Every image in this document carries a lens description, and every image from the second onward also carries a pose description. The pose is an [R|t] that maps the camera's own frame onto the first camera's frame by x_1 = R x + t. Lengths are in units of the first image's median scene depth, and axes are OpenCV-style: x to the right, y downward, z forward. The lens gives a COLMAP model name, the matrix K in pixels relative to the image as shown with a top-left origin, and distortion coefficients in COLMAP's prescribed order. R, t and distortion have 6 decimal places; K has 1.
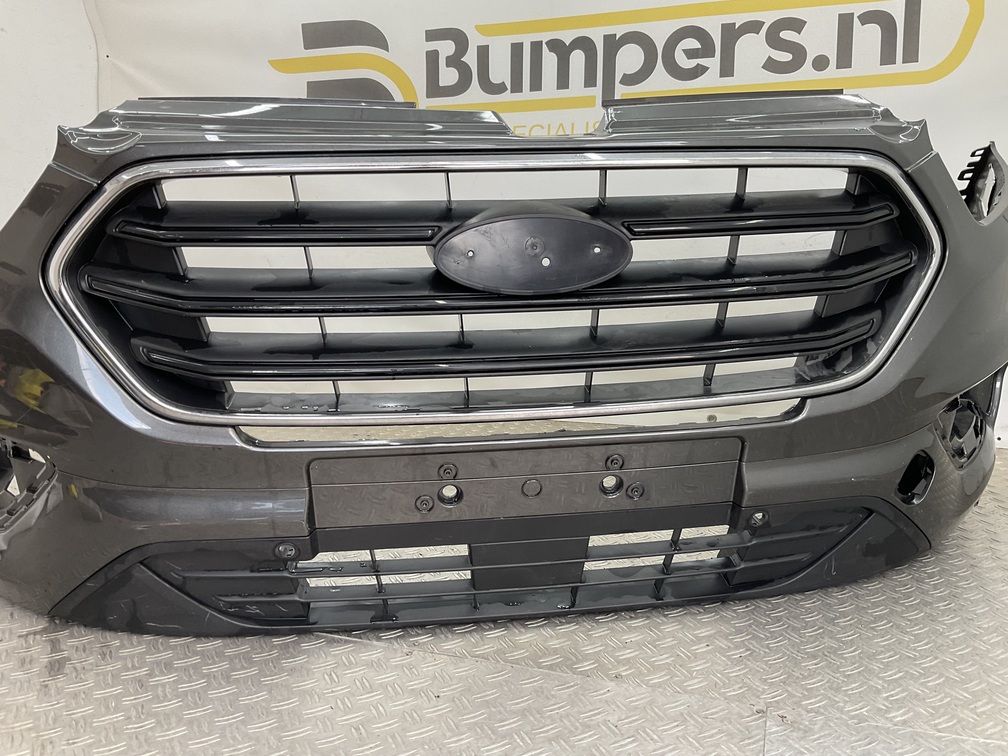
lens RADIAL K [[833.6, 0, 507.3], [0, 833.6, 381.6], [0, 0, 1]] dist [0.074117, -0.147135]
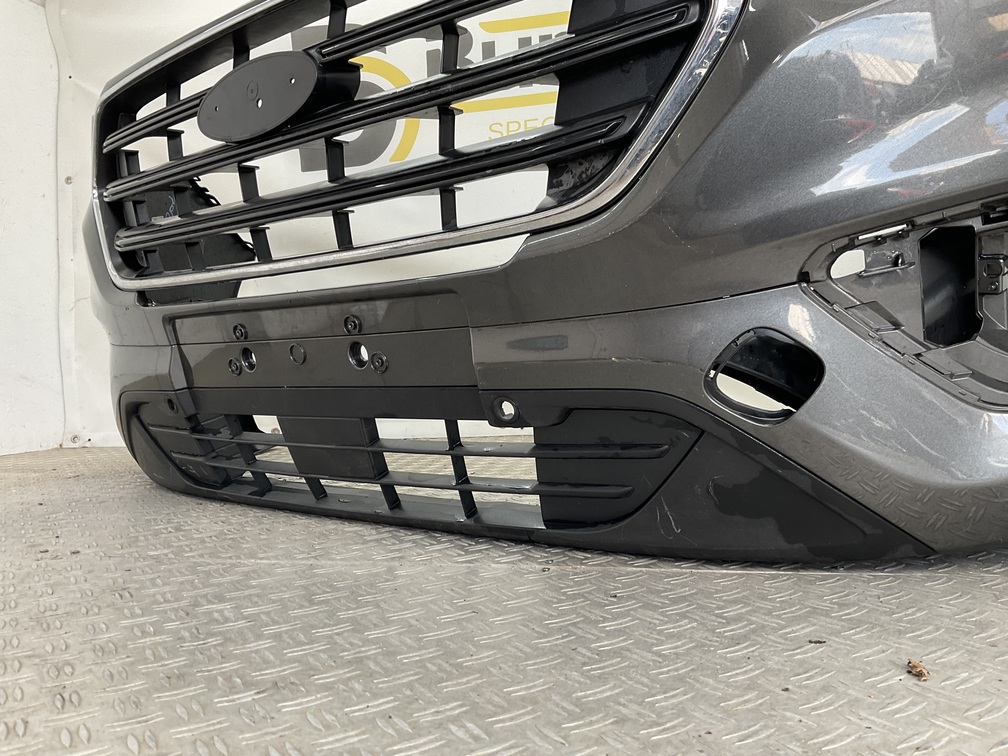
lens RADIAL K [[833.6, 0, 511.2], [0, 833.6, 383.1], [0, 0, 1]] dist [0.074117, -0.147135]
pose [[0.995115, -0.032986, 0.093054, -0.113924], [0.047481, 0.986274, -0.158141, 0.147895], [-0.086560, 0.161786, 0.983022, 0.129279]]
